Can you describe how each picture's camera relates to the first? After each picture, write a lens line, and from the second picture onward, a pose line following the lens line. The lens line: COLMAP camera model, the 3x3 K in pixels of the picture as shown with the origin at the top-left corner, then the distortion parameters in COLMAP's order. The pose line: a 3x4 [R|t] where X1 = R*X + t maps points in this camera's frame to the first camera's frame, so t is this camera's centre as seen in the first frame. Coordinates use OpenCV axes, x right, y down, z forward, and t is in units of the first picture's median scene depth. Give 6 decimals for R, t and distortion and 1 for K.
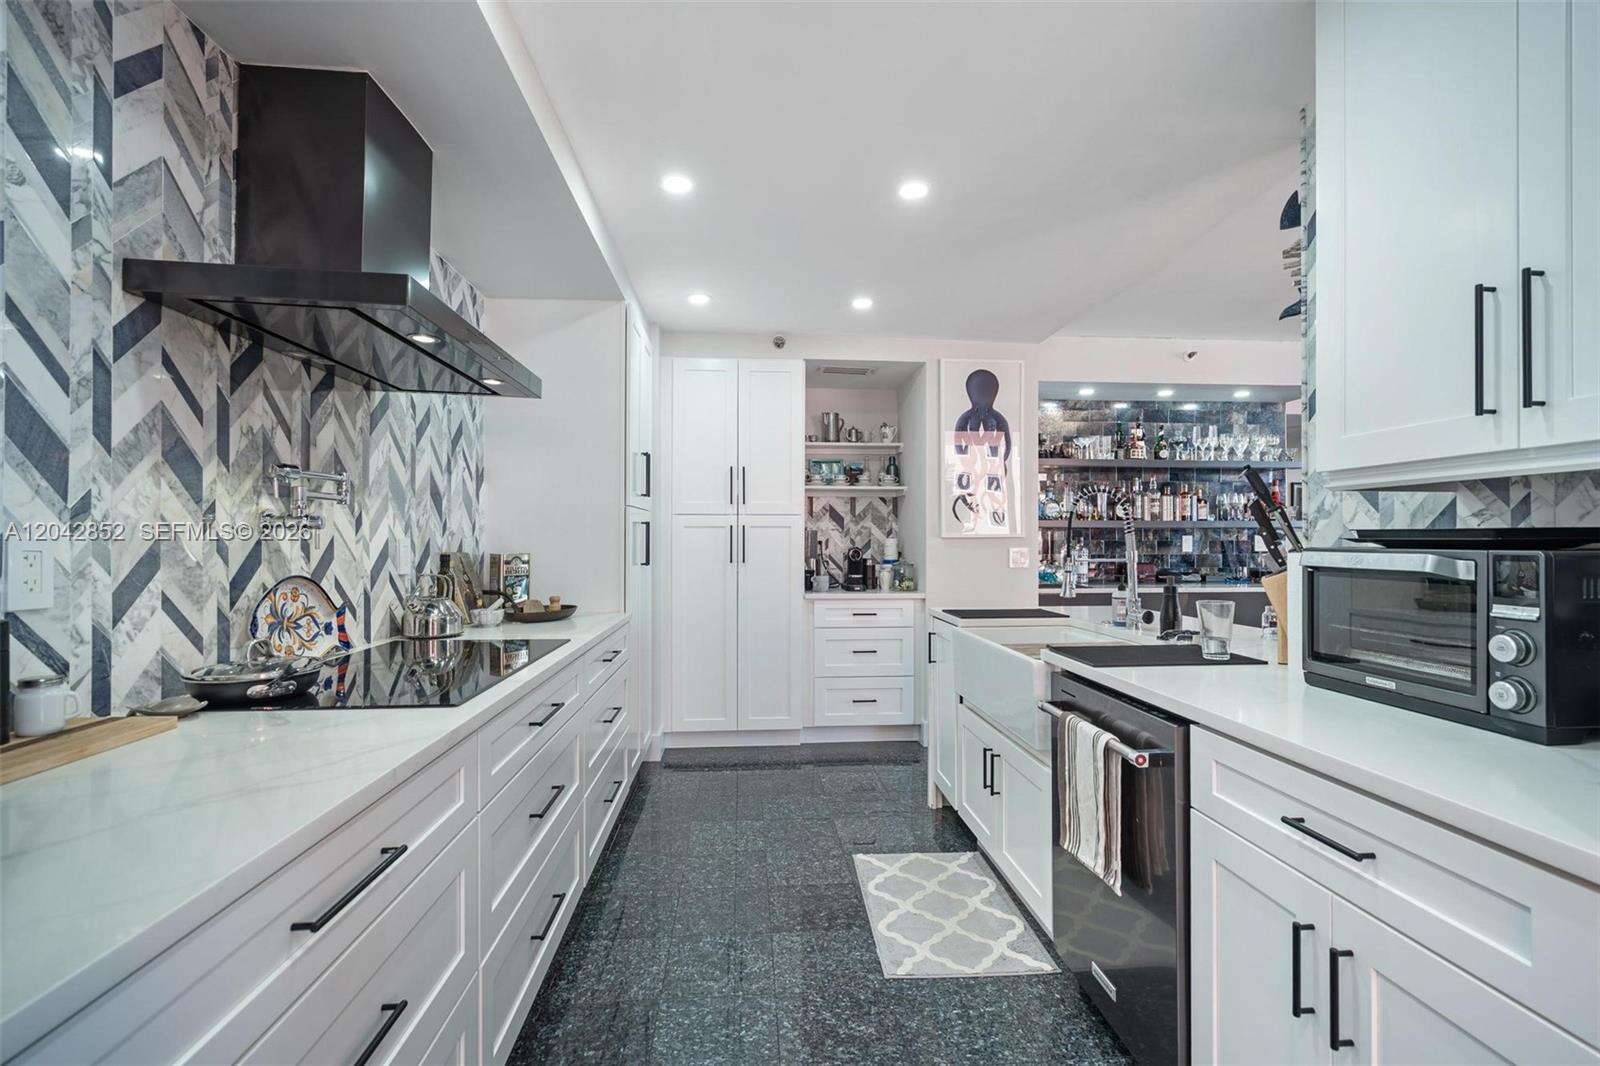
lens RADIAL K [[733.2, 0, 804.4], [0, 733.2, 533.8], [0, 0, 1]] dist [-0.004460, 0.000123]
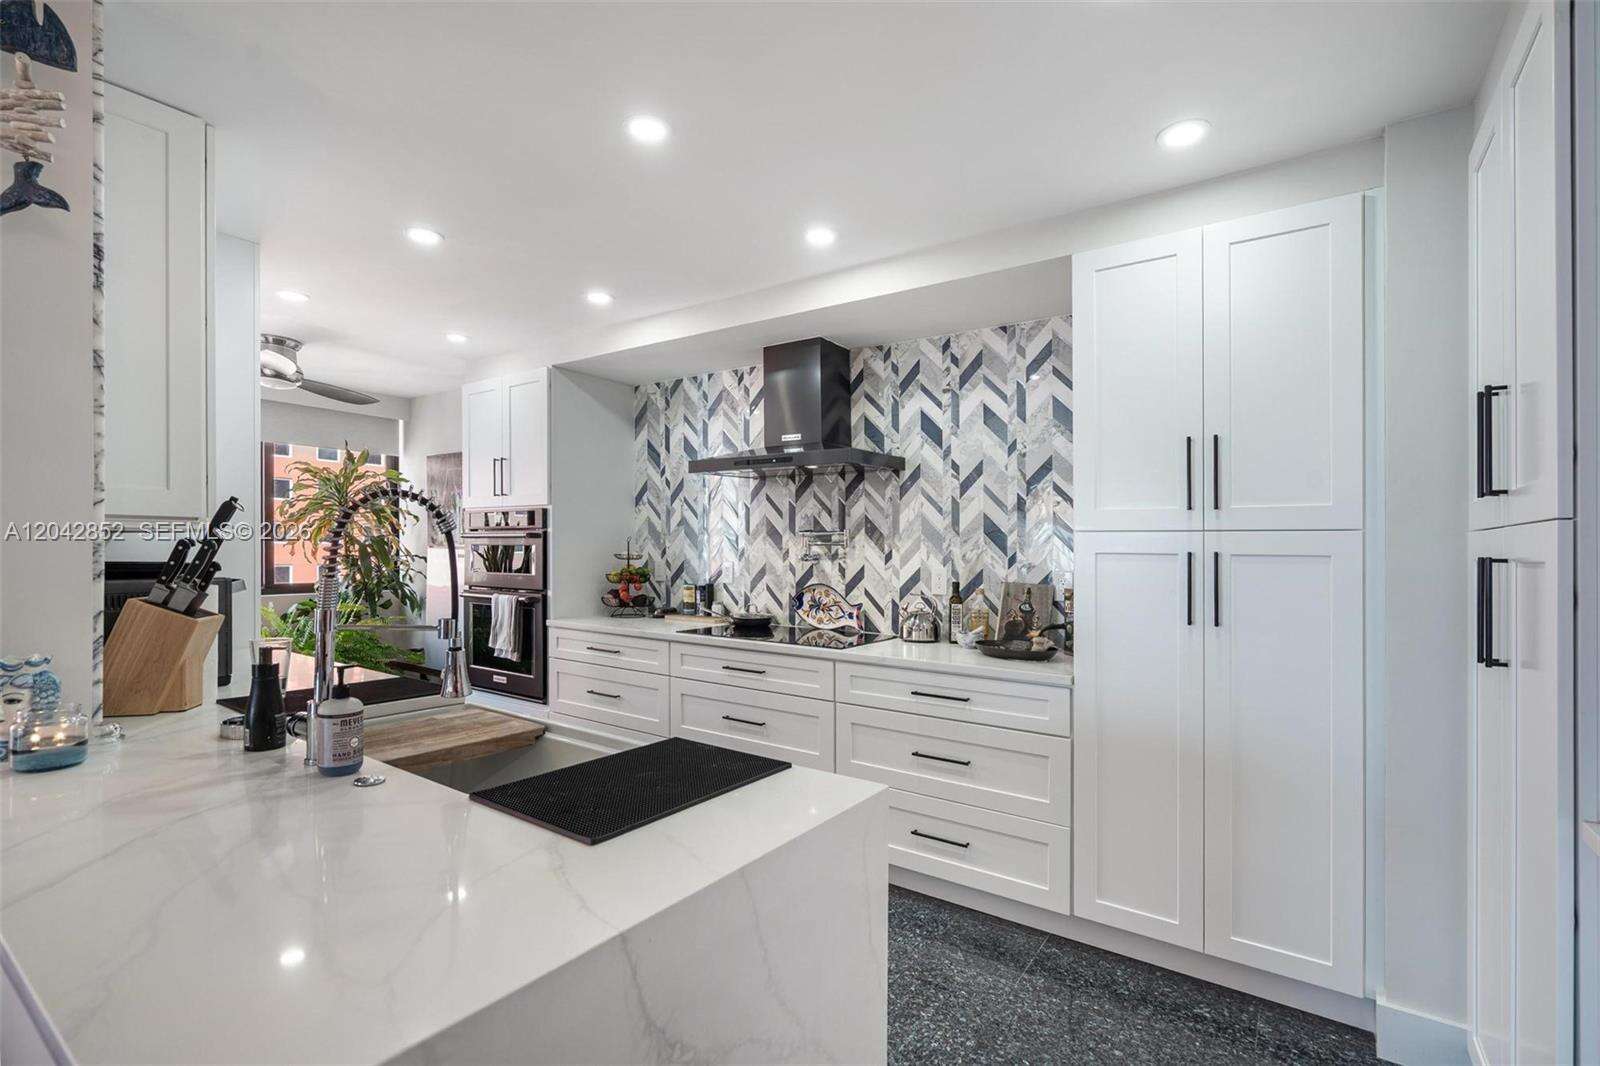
lens RADIAL K [[733.2, 0, 804.4], [0, 733.2, 533.8], [0, 0, 1]] dist [-0.004460, 0.000123]
pose [[-0.643240, -0.022715, -0.765327, 0.740271], [-0.004372, 0.999653, -0.025995, -0.023430], [0.765652, -0.013375, -0.643116, 1.896155]]
